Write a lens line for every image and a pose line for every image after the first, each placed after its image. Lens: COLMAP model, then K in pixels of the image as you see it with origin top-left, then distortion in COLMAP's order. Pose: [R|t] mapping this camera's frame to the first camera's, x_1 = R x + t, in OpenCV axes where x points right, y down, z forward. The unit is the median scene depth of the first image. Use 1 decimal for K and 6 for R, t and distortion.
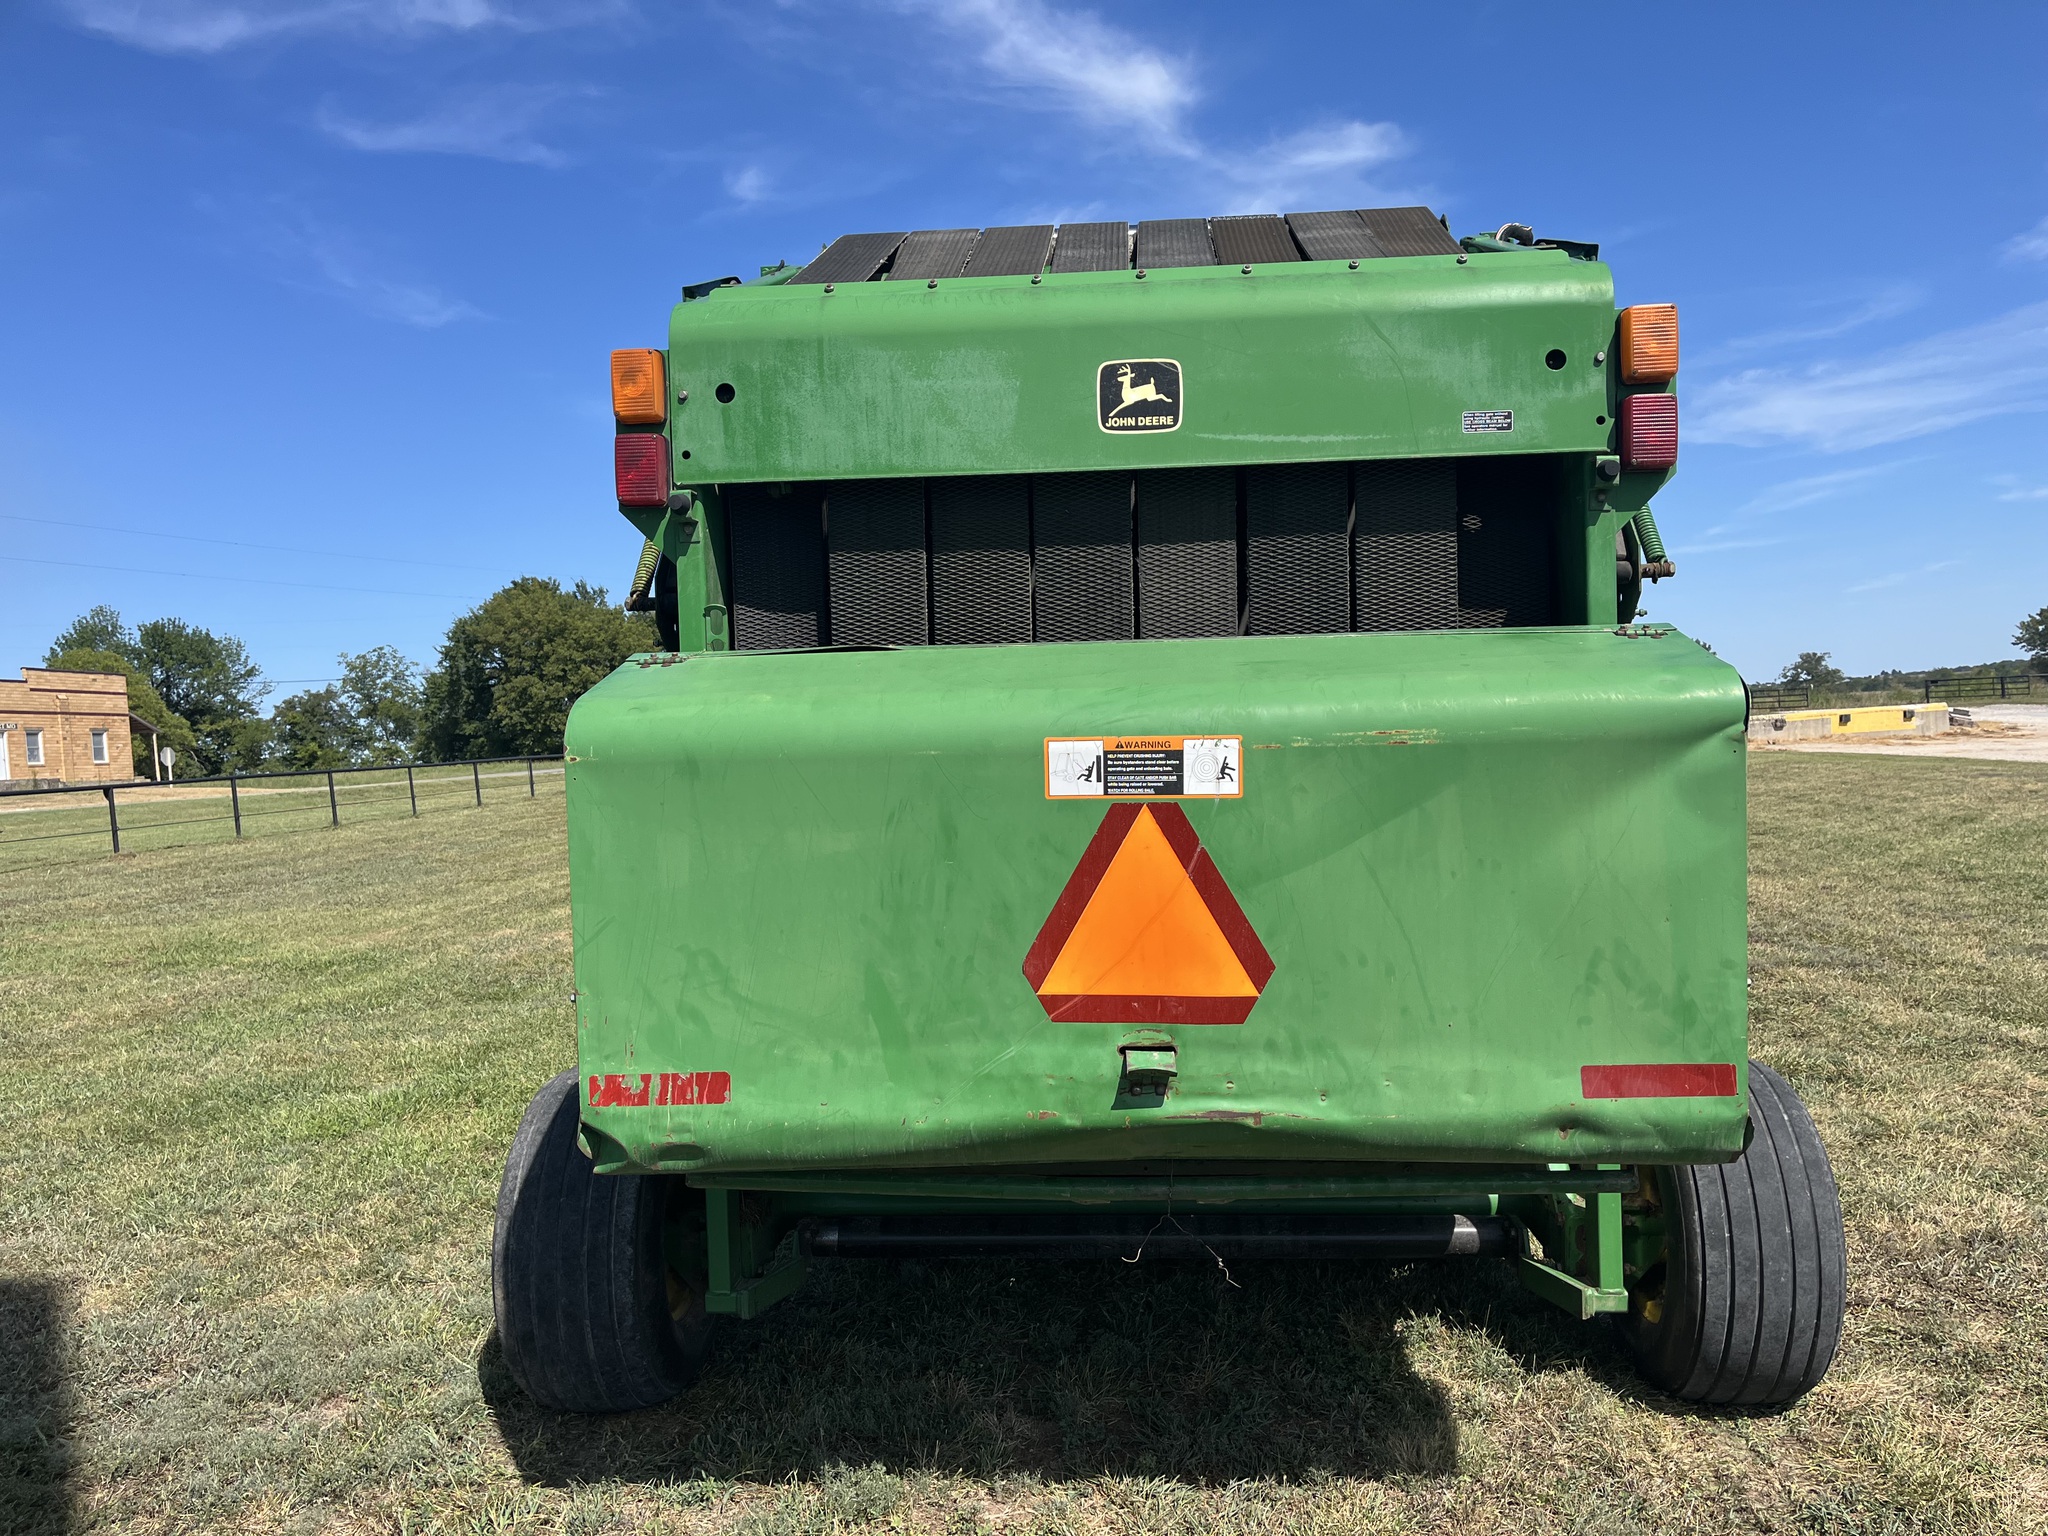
lens RADIAL K [[1536.4, 0, 1053.9], [0, 1536.4, 789.3], [0, 0, 1]] dist [0.076865, -0.103376]
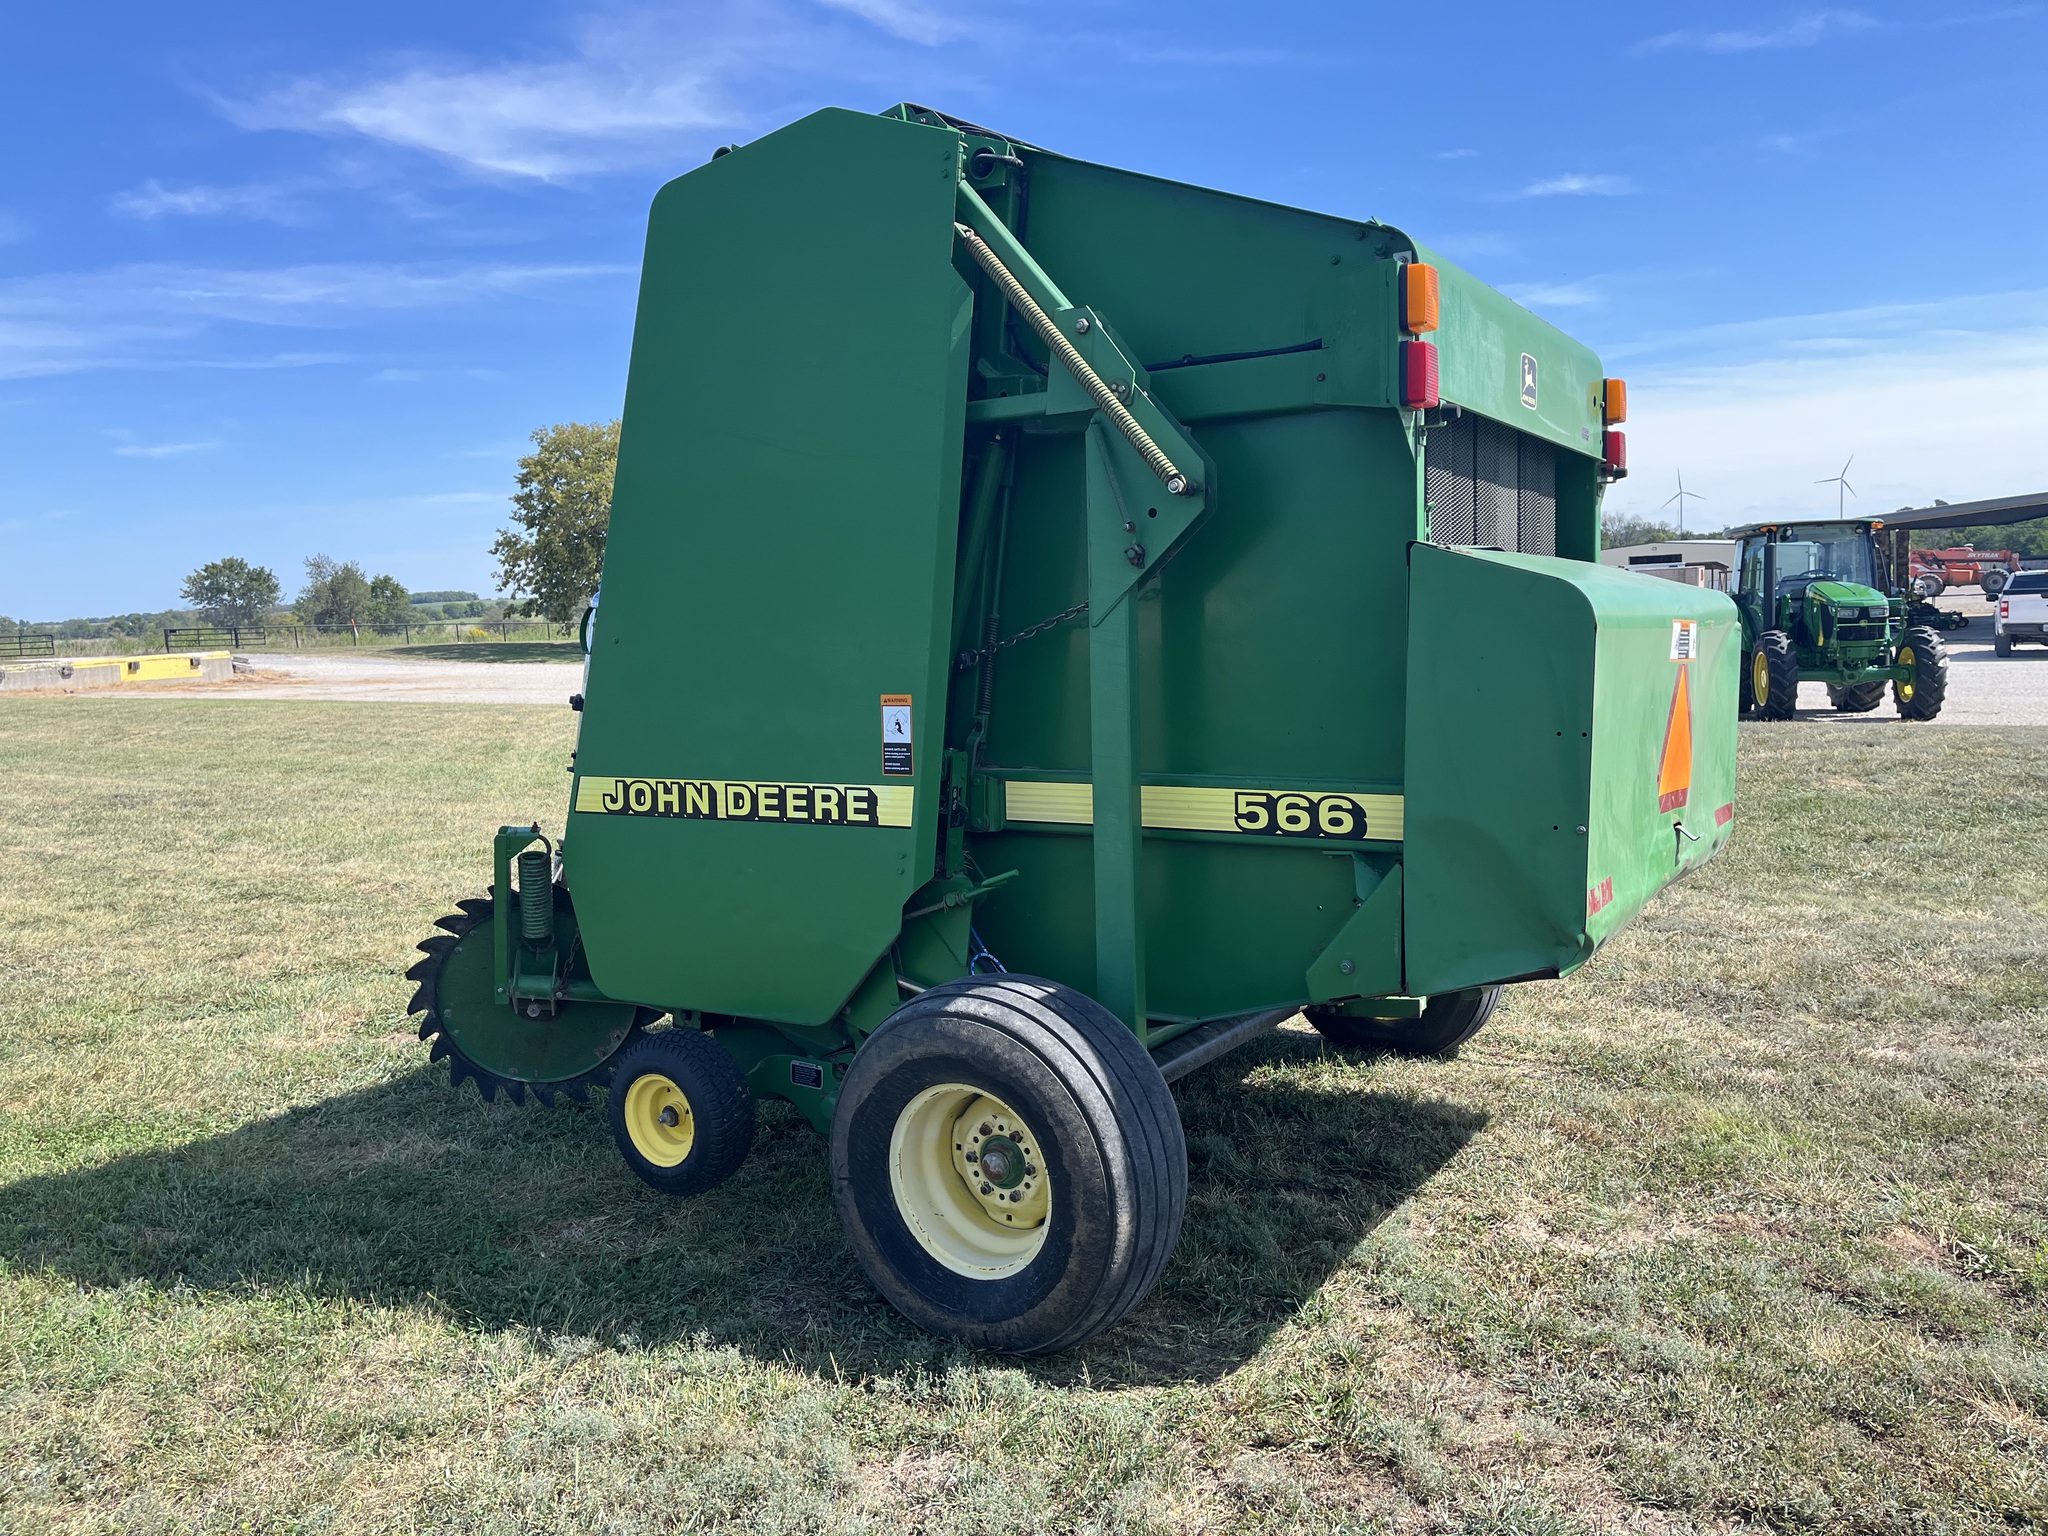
lens RADIAL K [[1547.1, 0, 1024.0], [0, 1547.1, 768.0], [0, 0, 1]] dist [0.063916, -0.093669]
pose [[0.483224, -0.056899, 0.873646, -1.422585], [0.042320, 0.998237, 0.041606, 0.017393], [-0.874473, 0.016867, 0.484781, 0.721360]]
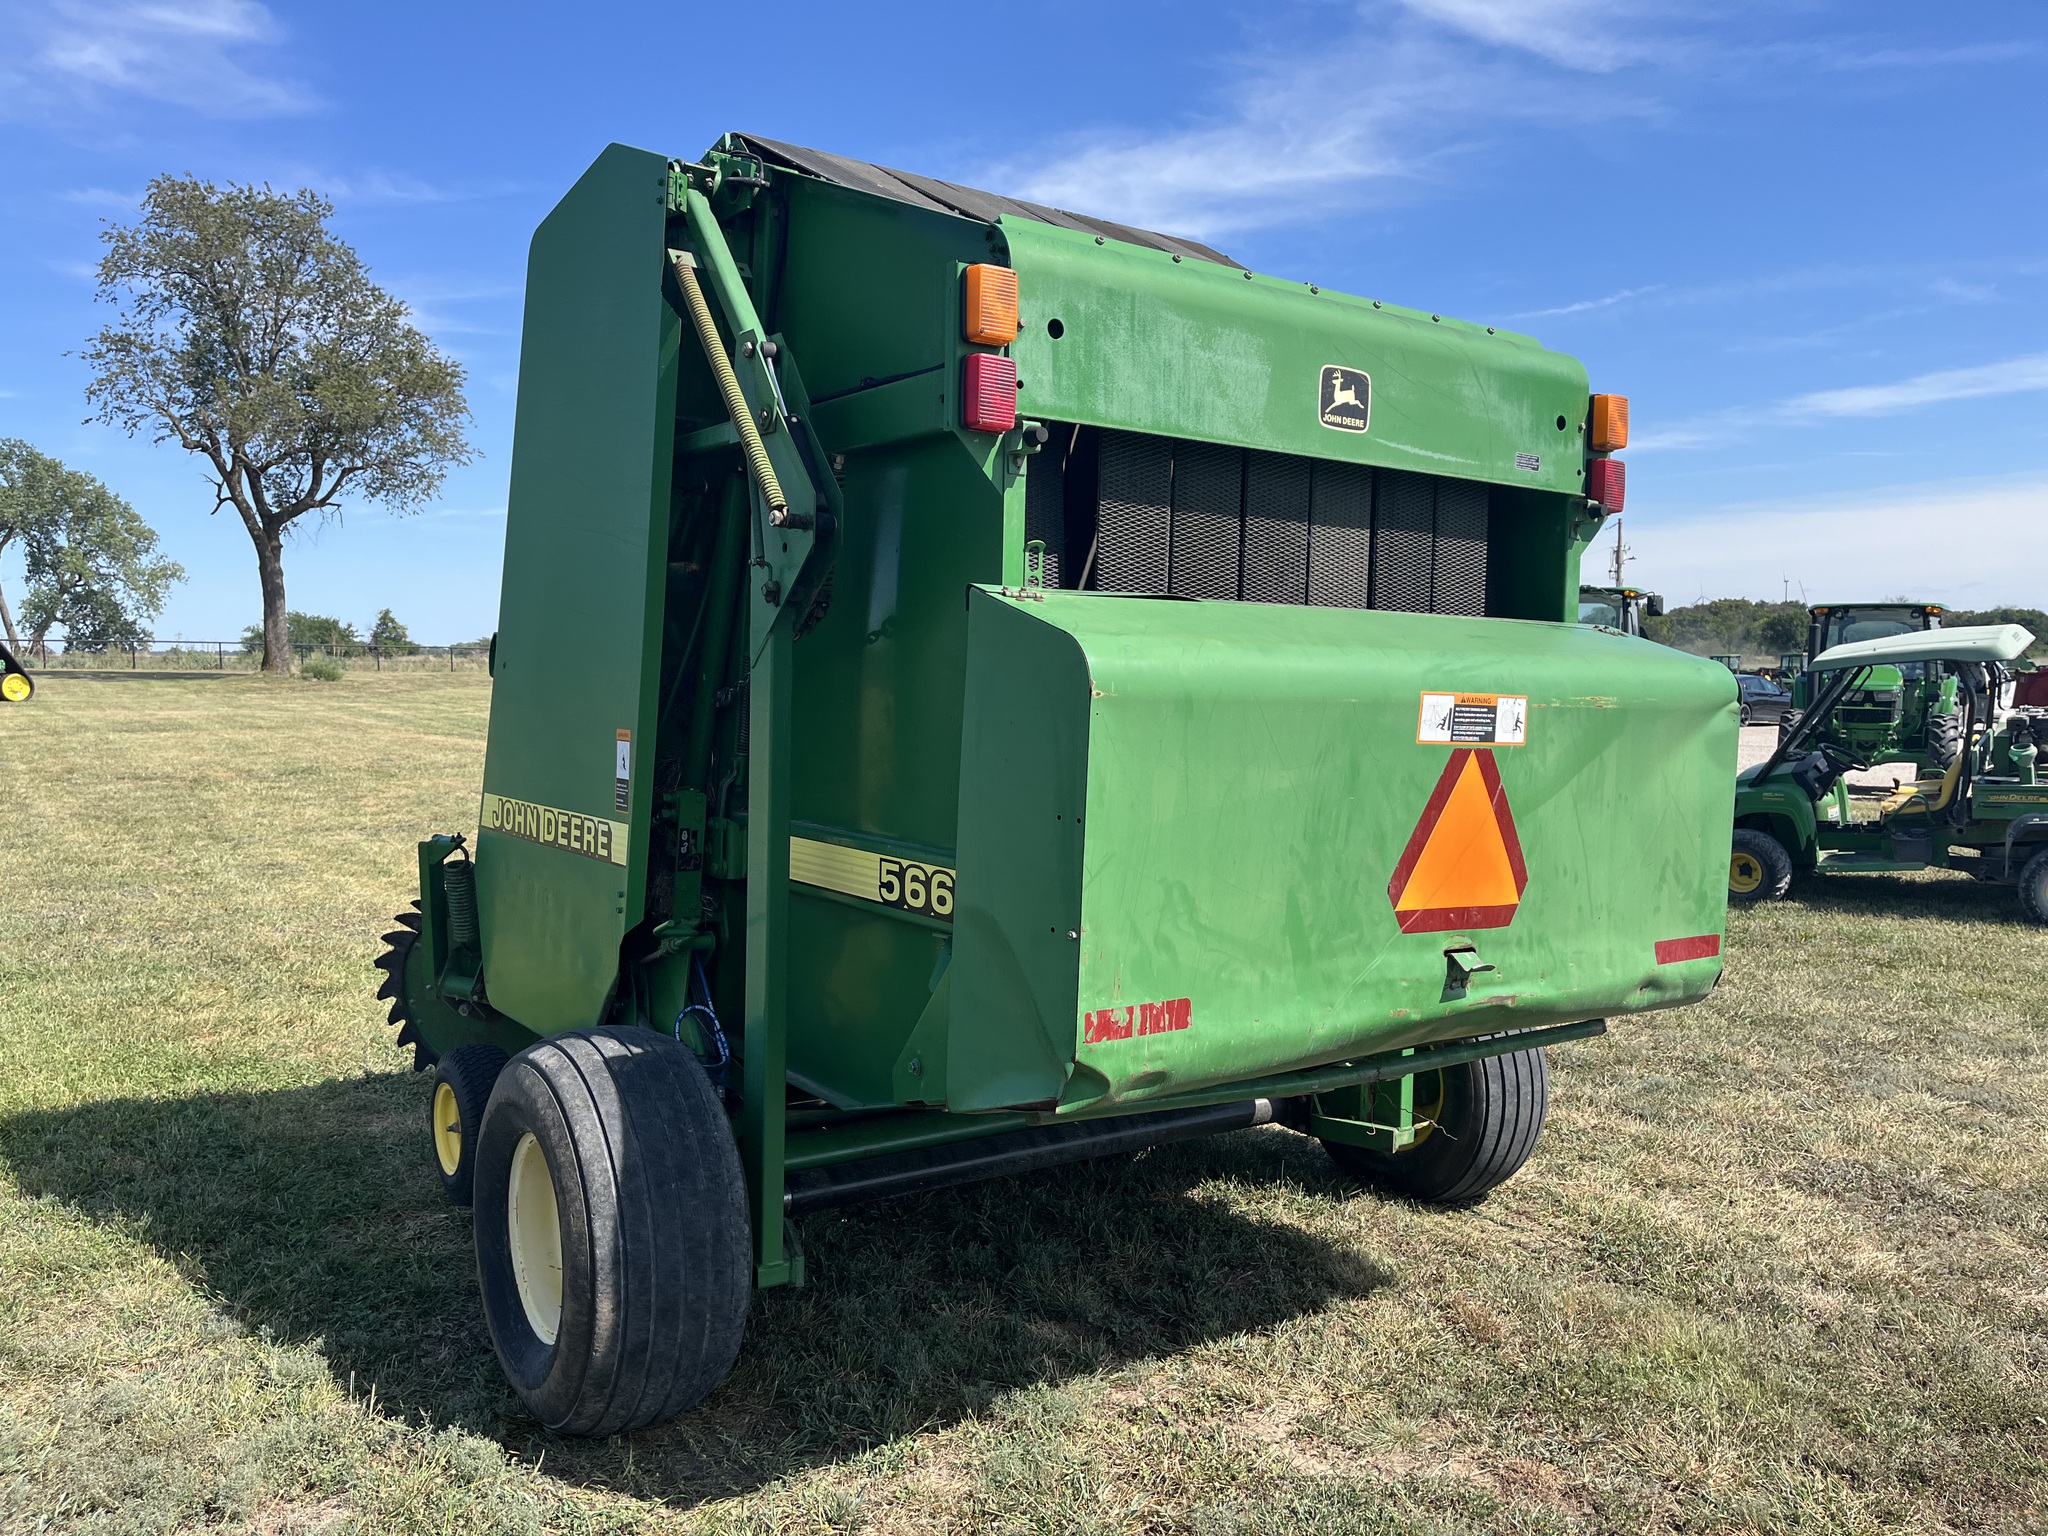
lens RADIAL K [[1547.1, 0, 1024.0], [0, 1547.1, 768.0], [0, 0, 1]] dist [0.063916, -0.093669]
pose [[0.779508, 0.010873, 0.626298, -0.866075], [-0.021471, 0.999726, 0.009368, 0.017943], [-0.626024, -0.020749, 0.779528, 0.230898]]
